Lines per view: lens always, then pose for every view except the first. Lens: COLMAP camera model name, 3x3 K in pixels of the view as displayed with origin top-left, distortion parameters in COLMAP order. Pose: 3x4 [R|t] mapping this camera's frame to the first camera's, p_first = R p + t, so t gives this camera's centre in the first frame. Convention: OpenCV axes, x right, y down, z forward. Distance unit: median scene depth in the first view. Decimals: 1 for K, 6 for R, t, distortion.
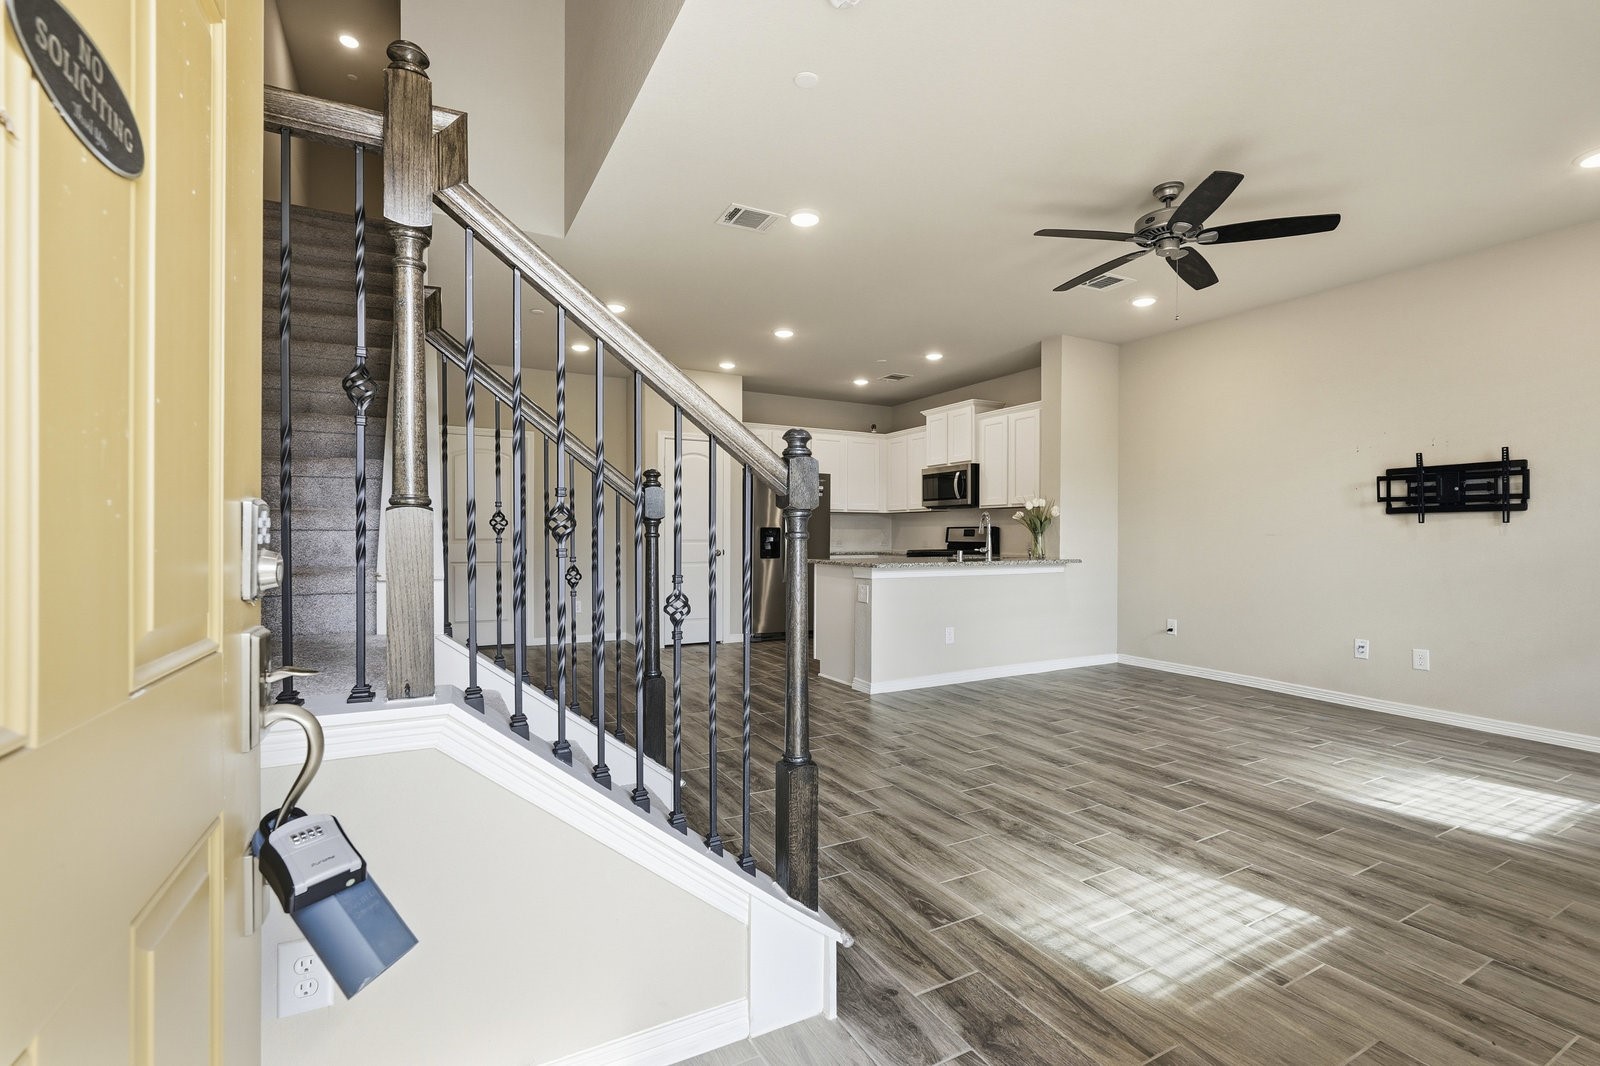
lens RADIAL K [[717.6, 0, 801.6], [0, 717.6, 540.6], [0, 0, 1]] dist [-0.014742, 0.009529]
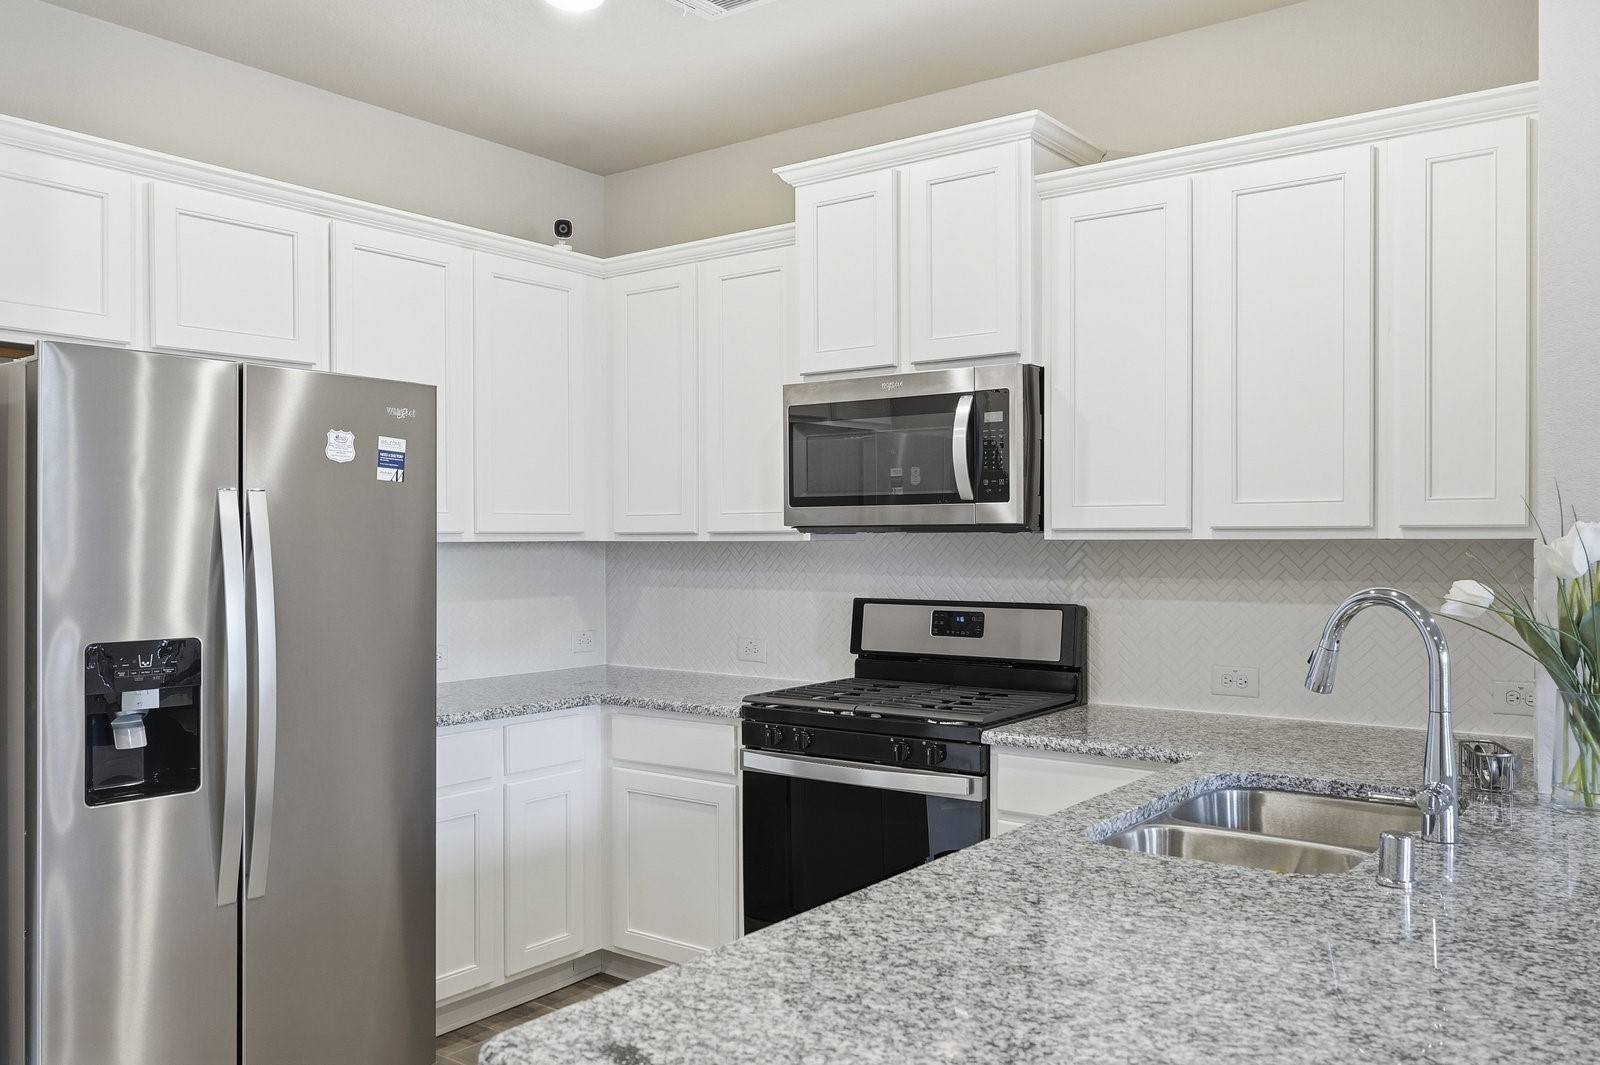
lens RADIAL K [[1278.1, 0, 800.0], [0, 1278.1, 532.5], [0, 0, 1]] dist [-0.009958, -0.004596]
pose [[0.909247, -0.004066, 0.416238, -0.046266], [0.008526, 0.999924, -0.008857, -0.080092], [-0.416170, 0.011603, 0.909213, 1.118330]]
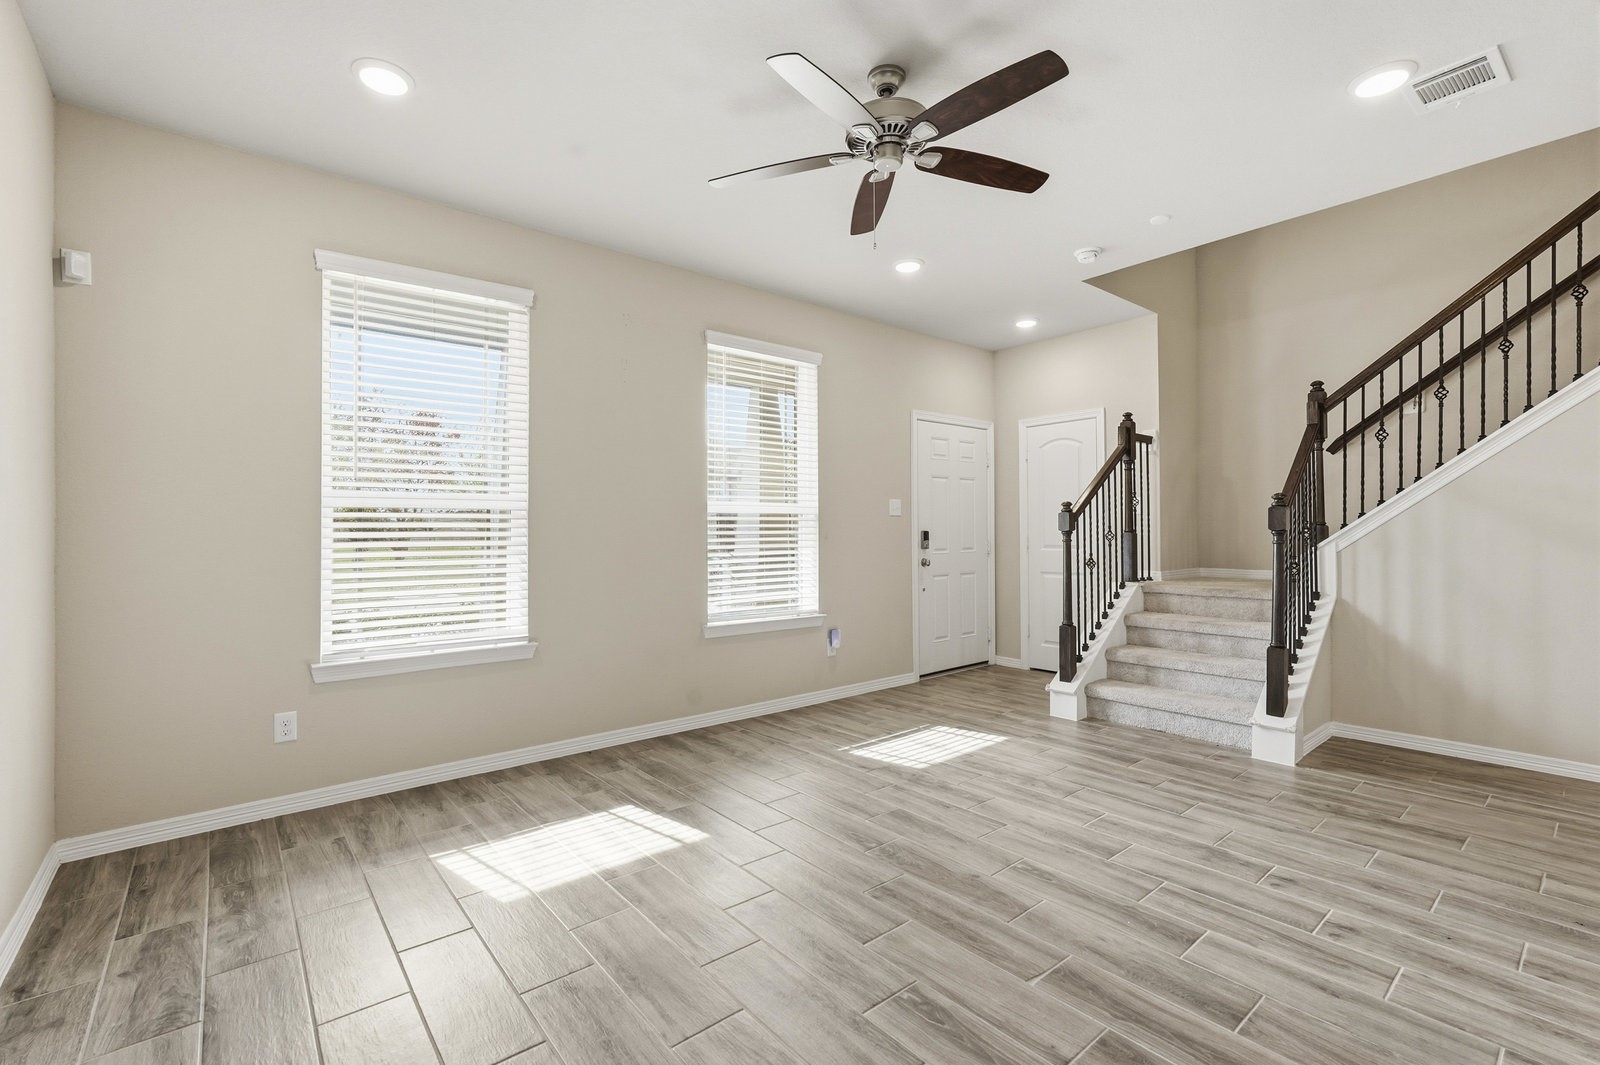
lens RADIAL K [[703.3, 0, 798.0], [0, 703.3, 533.5], [0, 0, 1]] dist [-0.015119, 0.007724]
pose [[-0.981550, 0.002034, -0.191193, 0.624686], [0.000462, 0.999966, 0.008262, -0.024008], [0.191203, 0.008022, -0.981518, 1.424314]]
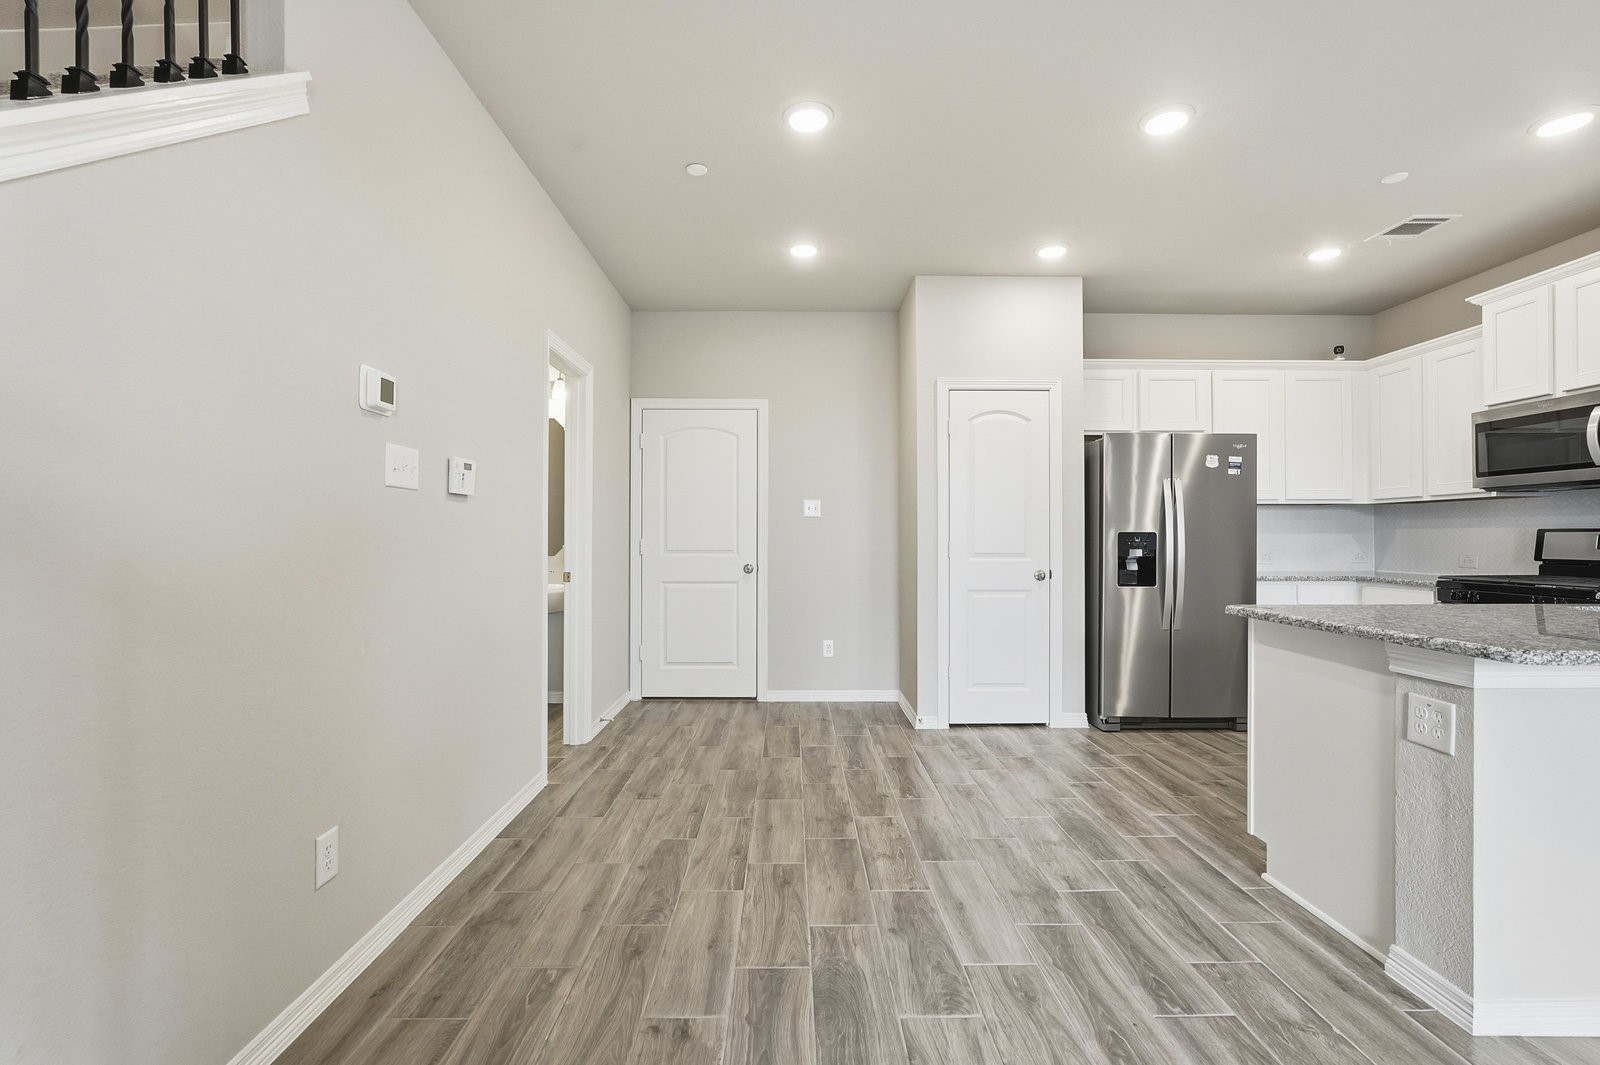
lens RADIAL K [[703.3, 0, 798.0], [0, 703.3, 533.5], [0, 0, 1]] dist [-0.015119, 0.007724]
pose [[0.882348, -0.004898, -0.470571, -0.034606], [-0.001123, 0.999921, -0.012513, -0.018645], [0.470595, 0.011569, 0.882273, 0.698181]]
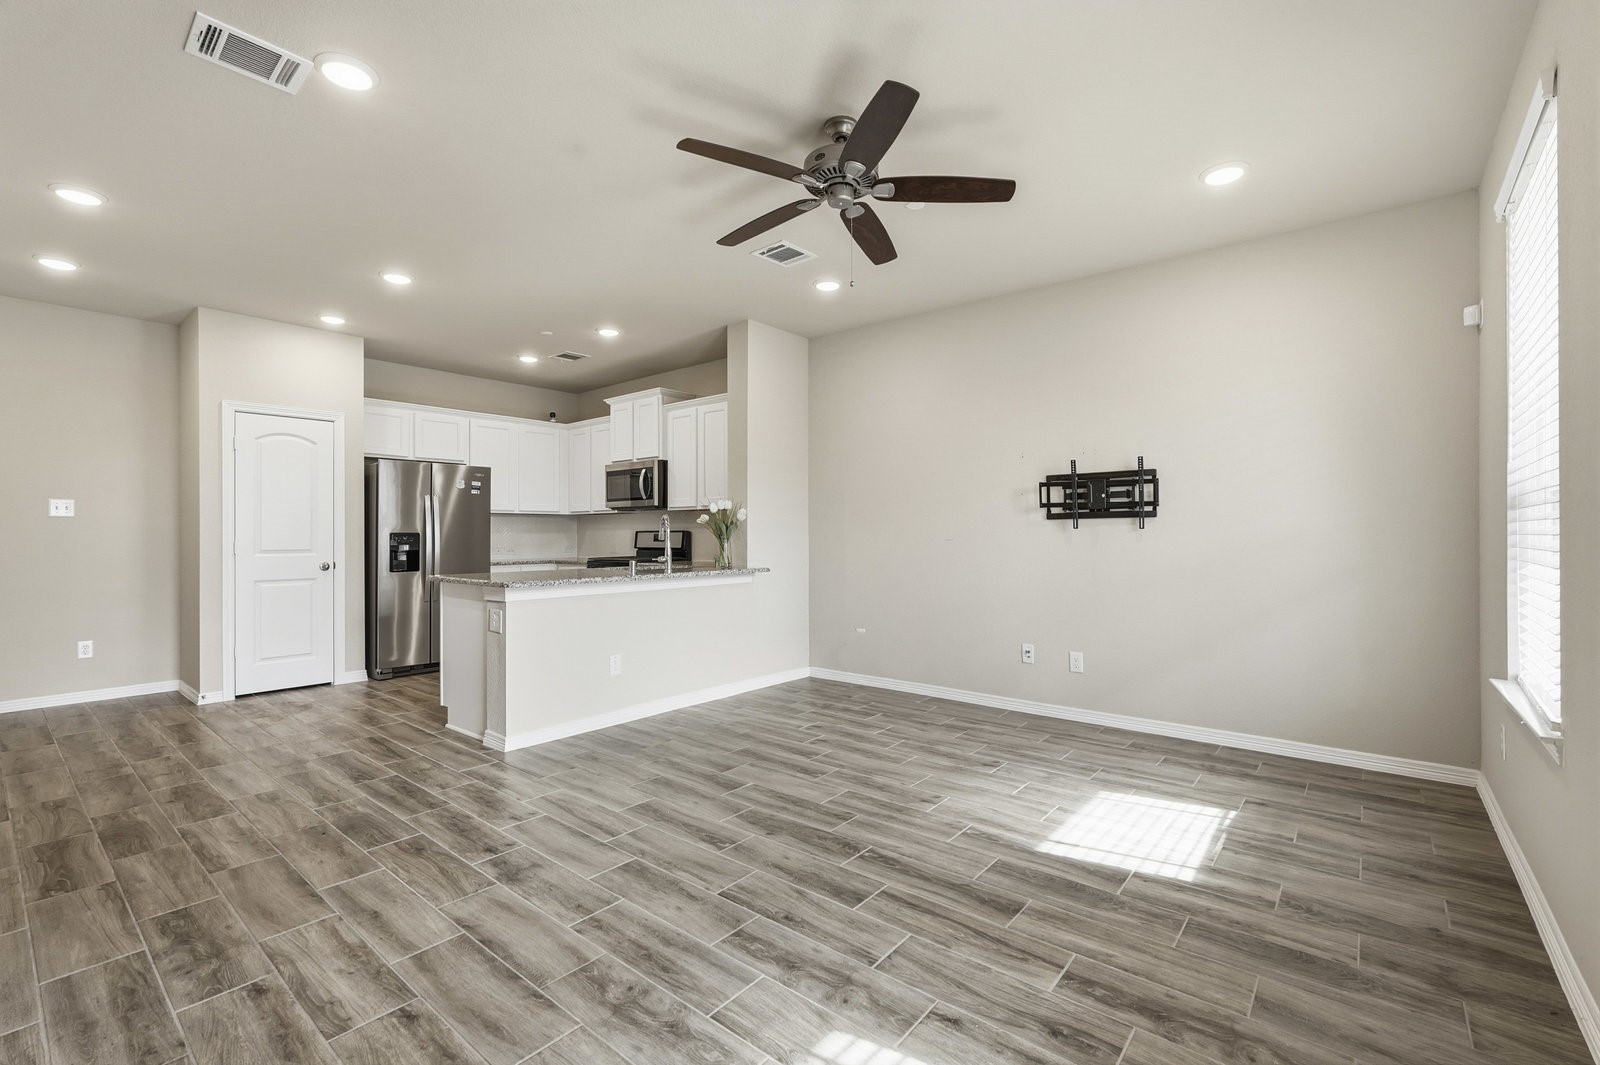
lens RADIAL K [[703.3, 0, 798.0], [0, 703.3, 533.5], [0, 0, 1]] dist [-0.015119, 0.007724]
pose [[0.930933, -0.004700, 0.365161, 0.143136], [0.008337, 0.999930, -0.008386, -0.013672], [-0.365096, 0.010851, 0.930907, 0.227798]]
